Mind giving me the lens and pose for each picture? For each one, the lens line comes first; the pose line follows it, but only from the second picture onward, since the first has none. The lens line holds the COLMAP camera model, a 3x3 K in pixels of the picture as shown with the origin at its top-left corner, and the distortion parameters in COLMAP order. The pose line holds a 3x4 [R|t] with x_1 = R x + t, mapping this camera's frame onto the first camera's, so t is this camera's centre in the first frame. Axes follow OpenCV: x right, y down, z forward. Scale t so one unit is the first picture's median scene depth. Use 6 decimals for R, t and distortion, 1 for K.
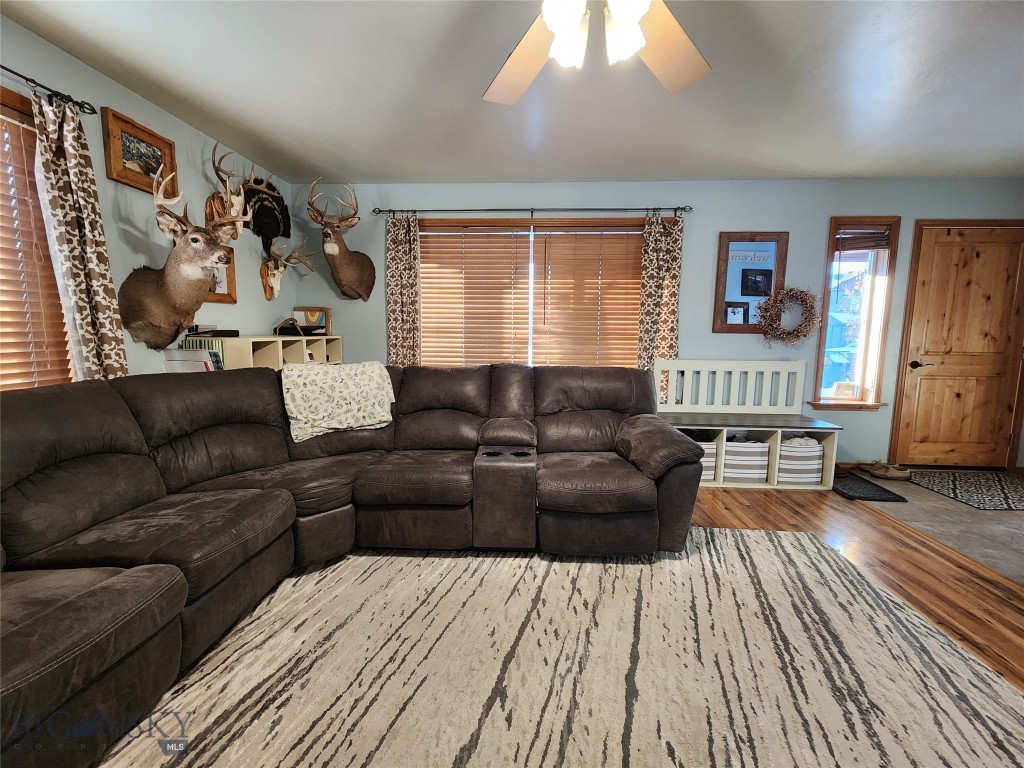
lens RADIAL K [[416.0, 0, 513.1], [0, 416.0, 379.5], [0, 0, 1]] dist [0.001811, -0.002284]
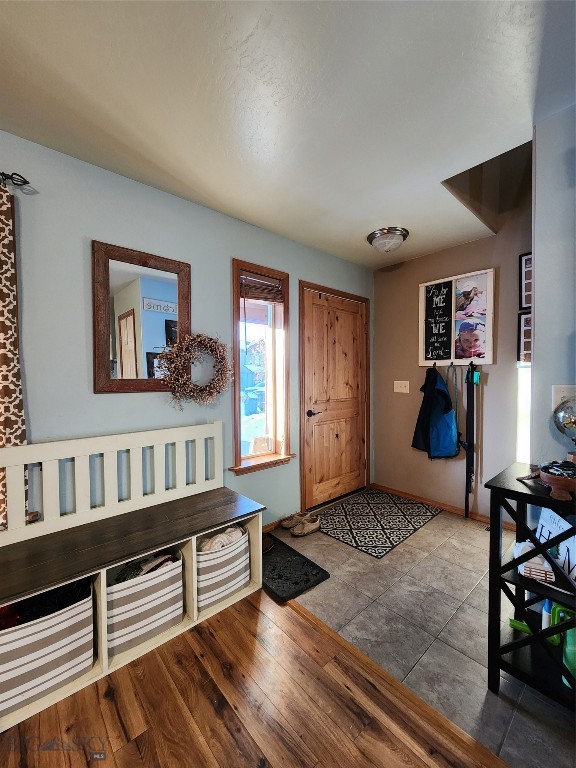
lens RADIAL K [[319.5, 0, 296.8], [0, 319.5, 383.9], [0, 0, 1]] dist [0.000916, -0.000157]
pose [[0.693812, -0.029809, 0.719539, 0.364871], [0.097239, 0.993871, -0.052588, -0.075050], [-0.713561, 0.106454, 0.692458, 0.463292]]
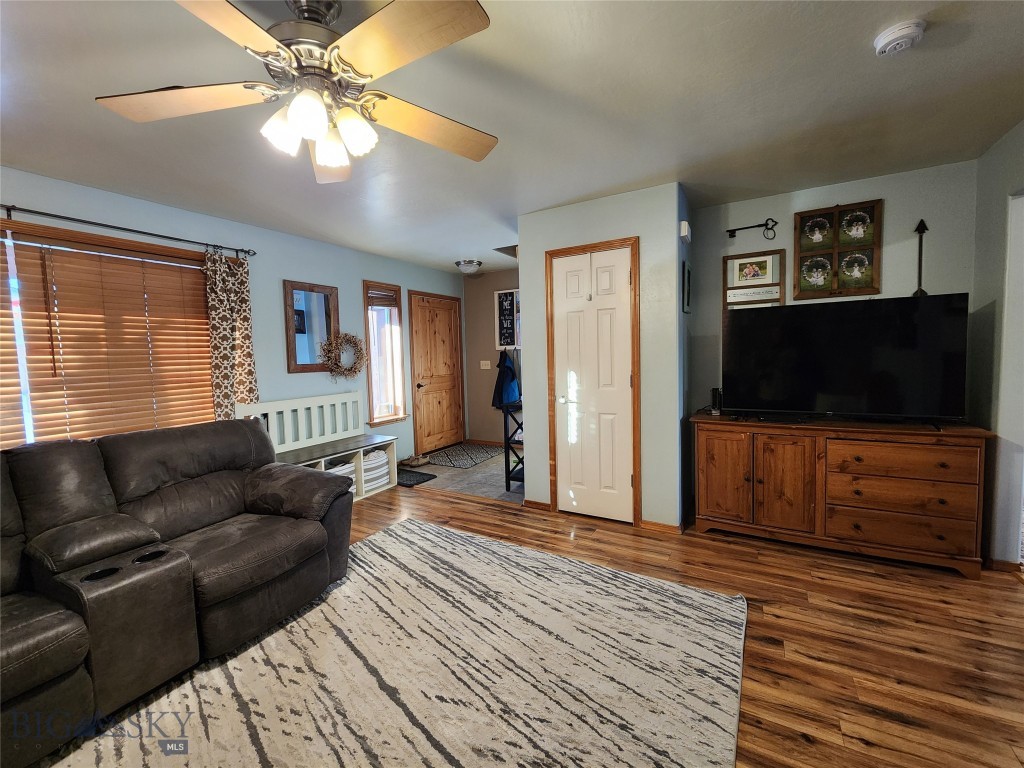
lens RADIAL K [[416.0, 0, 513.1], [0, 416.0, 379.5], [0, 0, 1]] dist [0.001811, -0.002284]
pose [[0.447855, -0.078067, 0.890691, -0.218015], [0.135910, 0.990549, 0.018481, -0.041678], [-0.883716, 0.112777, 0.454233, 0.023610]]
